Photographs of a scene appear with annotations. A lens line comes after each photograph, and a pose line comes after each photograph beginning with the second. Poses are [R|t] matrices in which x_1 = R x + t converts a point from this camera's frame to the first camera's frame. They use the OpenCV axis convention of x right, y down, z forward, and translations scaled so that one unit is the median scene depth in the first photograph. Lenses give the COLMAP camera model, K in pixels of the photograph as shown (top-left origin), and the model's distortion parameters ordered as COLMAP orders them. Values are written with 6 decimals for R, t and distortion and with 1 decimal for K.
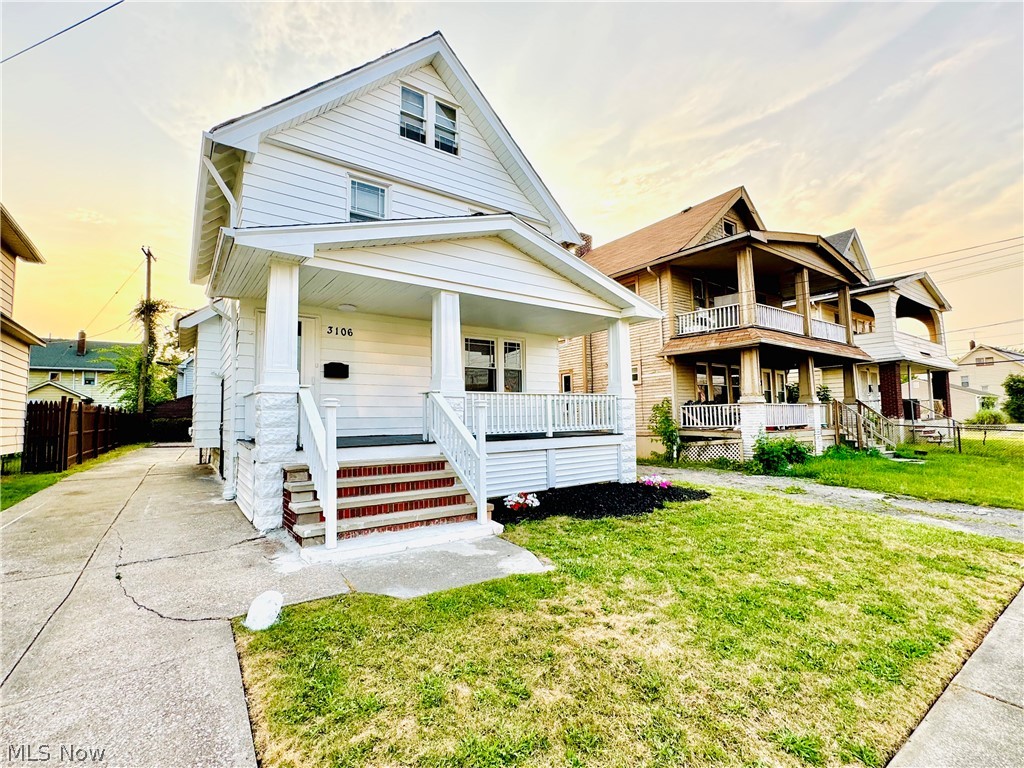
lens RADIAL K [[466.6, 0, 512.0], [0, 466.6, 384.0], [0, 0, 1]] dist [-0.000303, -0.000038]
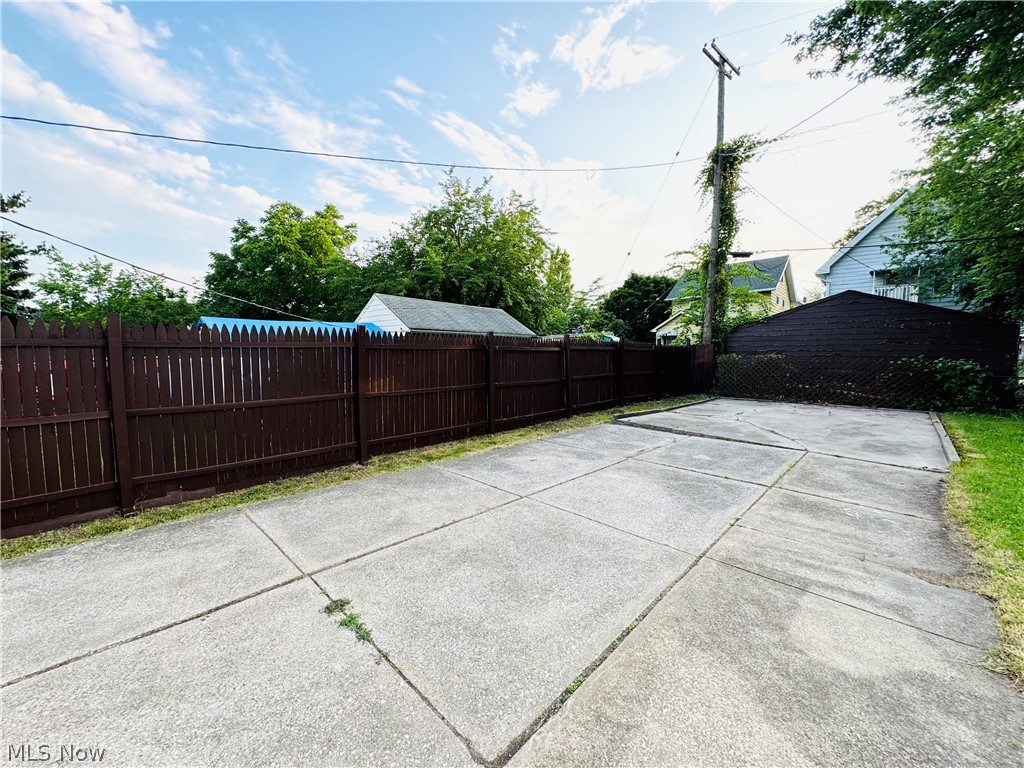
lens RADIAL K [[407.0, 0, 512.0], [0, 407.0, 384.0], [0, 0, 1]] dist [0.000931, 0.000161]
pose [[0.191643, 0.085552, -0.977729, -0.319931], [0.073746, 0.992122, 0.101267, 0.039462], [0.978690, -0.091511, 0.183824, 0.638736]]
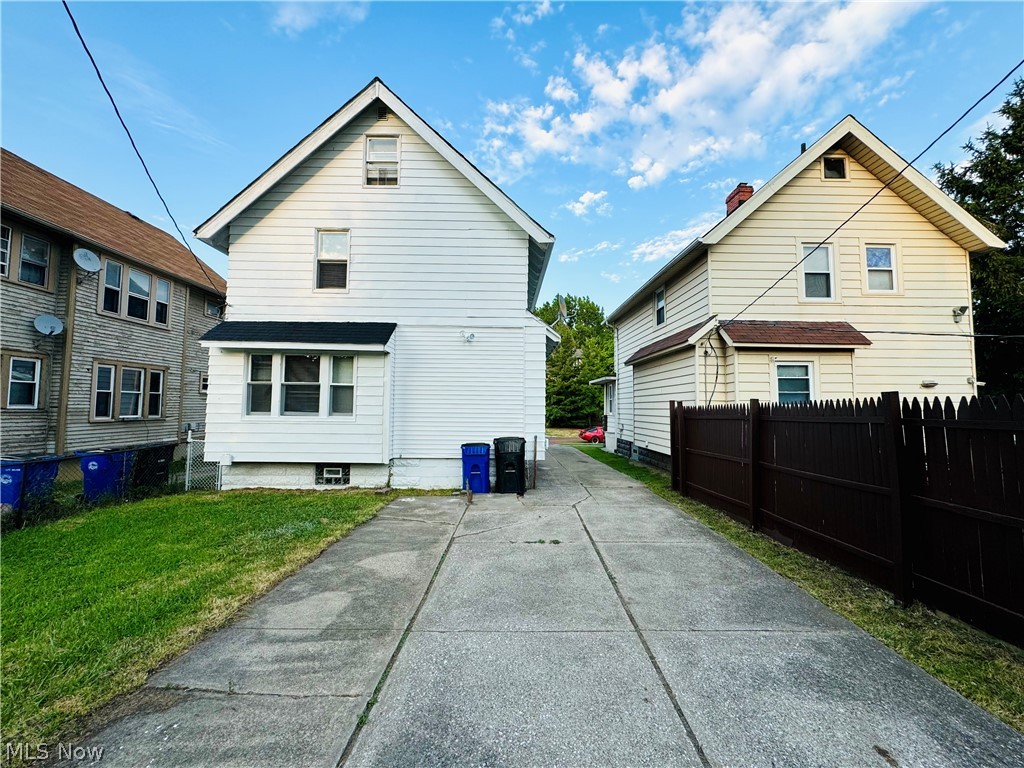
lens RADIAL K [[407.0, 0, 512.0], [0, 407.0, 384.0], [0, 0, 1]] dist [0.000931, 0.000161]
pose [[-0.816345, 0.043785, 0.575902, -0.516225], [-0.040455, 0.990339, -0.132638, 0.046686], [-0.576146, -0.131576, -0.806687, 0.796969]]
